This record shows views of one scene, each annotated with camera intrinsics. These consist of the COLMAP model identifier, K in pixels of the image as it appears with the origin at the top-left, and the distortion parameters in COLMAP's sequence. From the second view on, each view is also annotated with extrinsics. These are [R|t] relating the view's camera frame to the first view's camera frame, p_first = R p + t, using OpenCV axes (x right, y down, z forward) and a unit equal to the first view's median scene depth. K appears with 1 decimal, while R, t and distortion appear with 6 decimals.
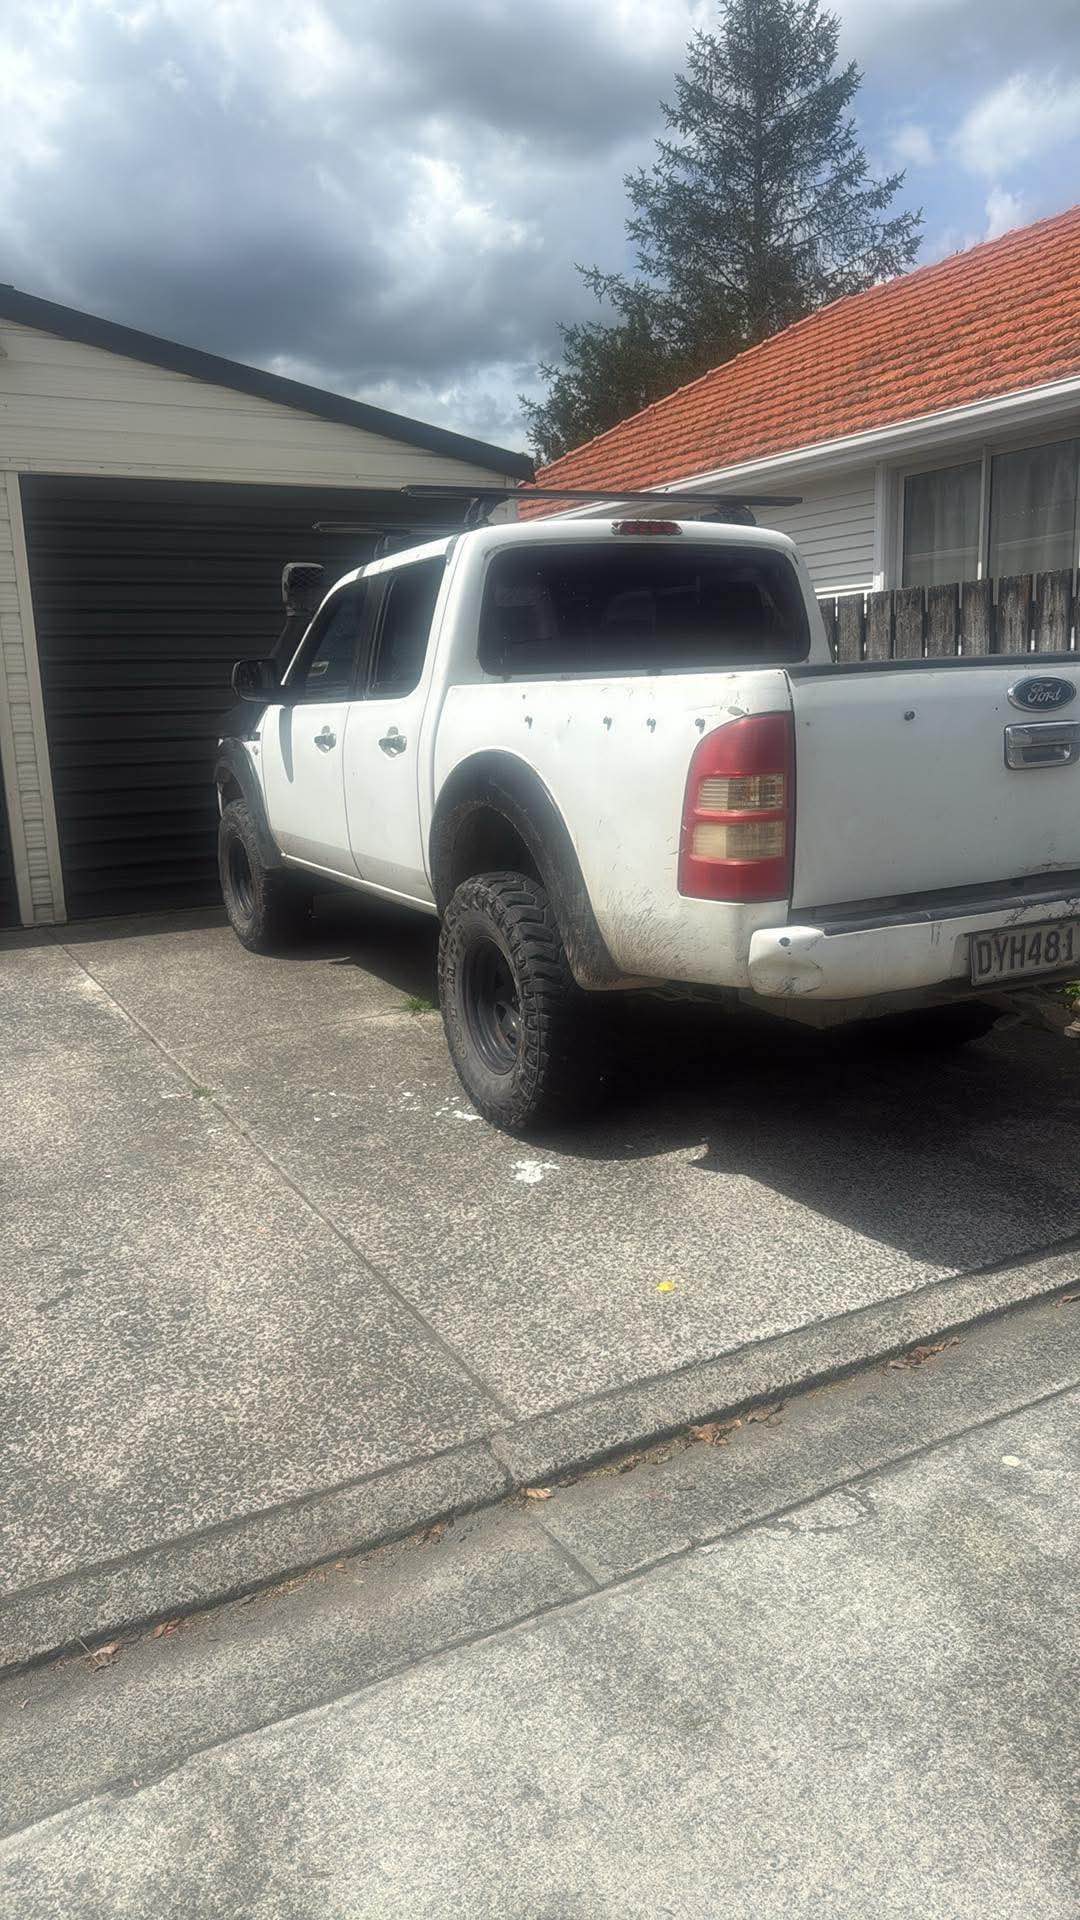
lens RADIAL K [[1317.6, 0, 546.1], [0, 1317.6, 957.9], [0, 0, 1]] dist [-0.007067, -0.001715]
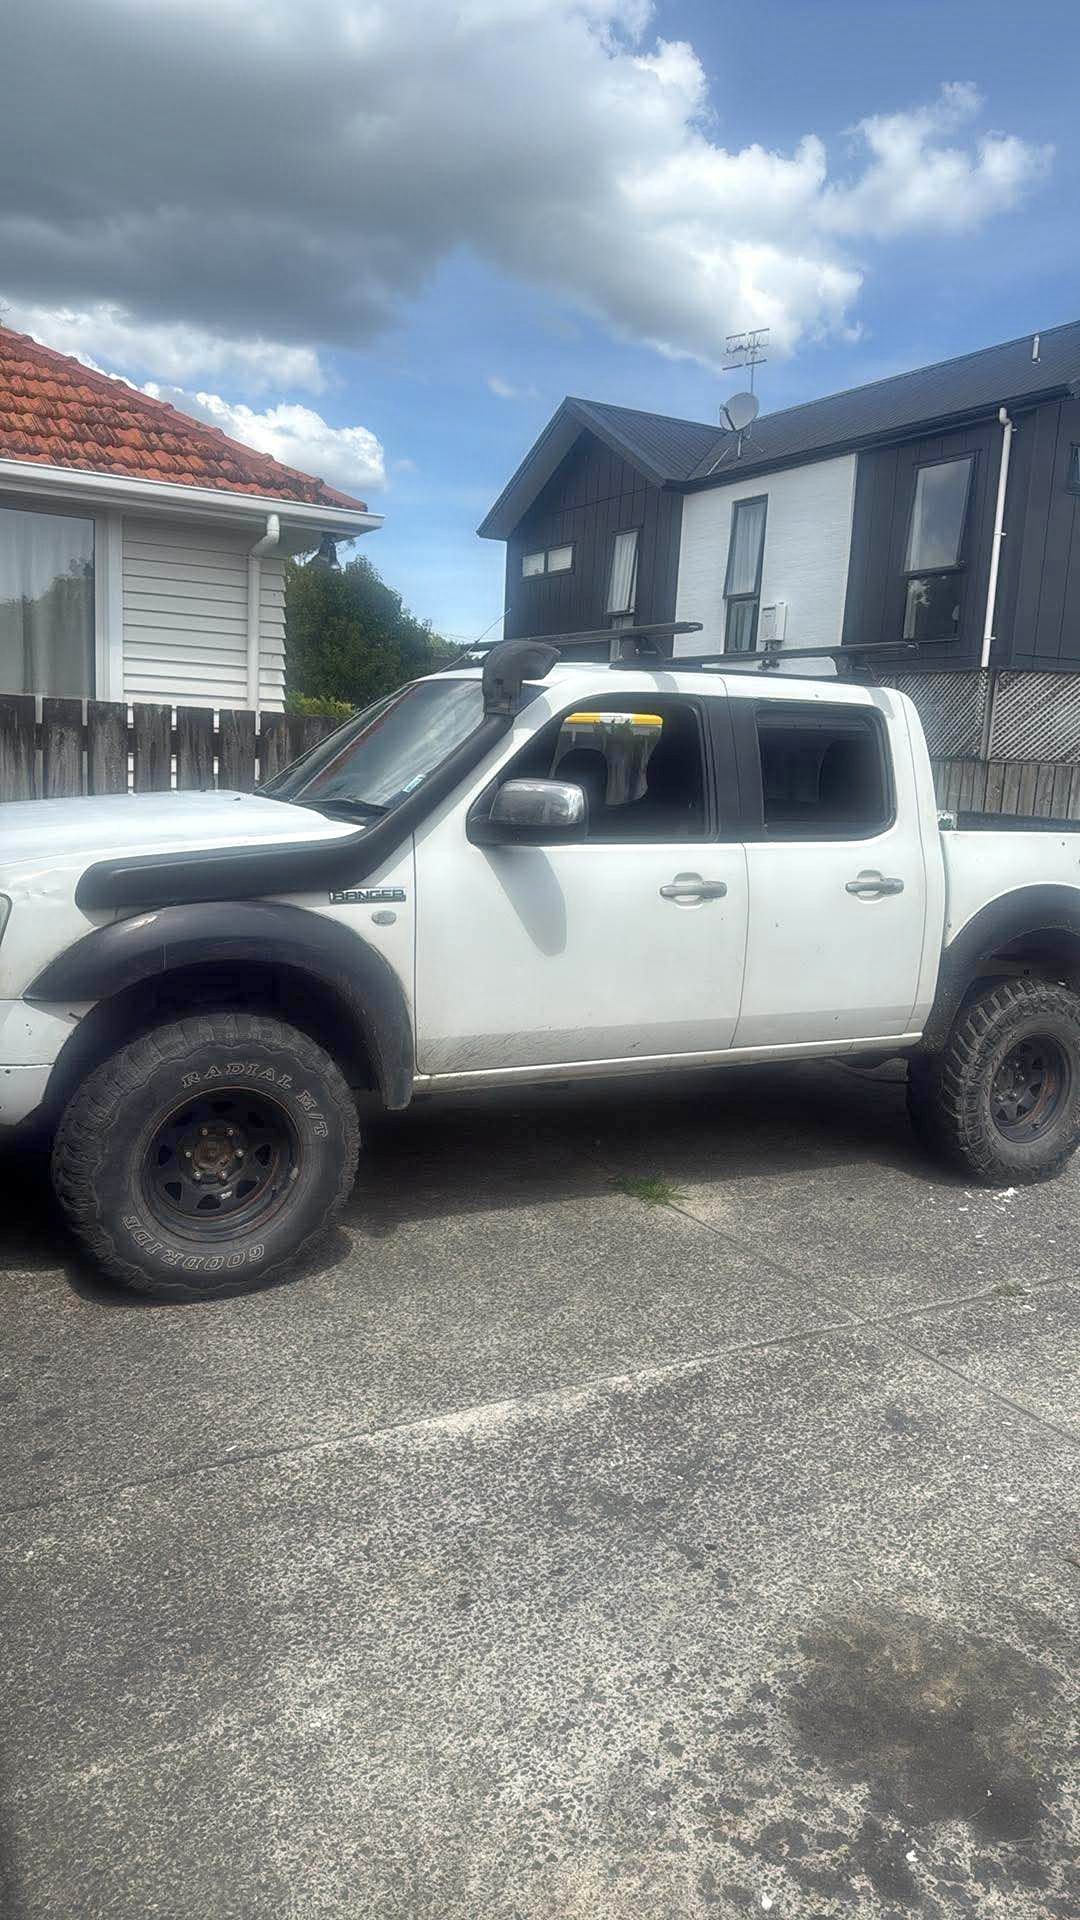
lens RADIAL K [[1317.6, 0, 544.4], [0, 1317.6, 961.4], [0, 0, 1]] dist [-0.007067, -0.001715]
pose [[-0.006442, -0.145227, 0.989377, -1.030670], [0.153365, 0.977549, 0.144490, -0.273265], [-0.988149, 0.152666, 0.015975, 1.172666]]
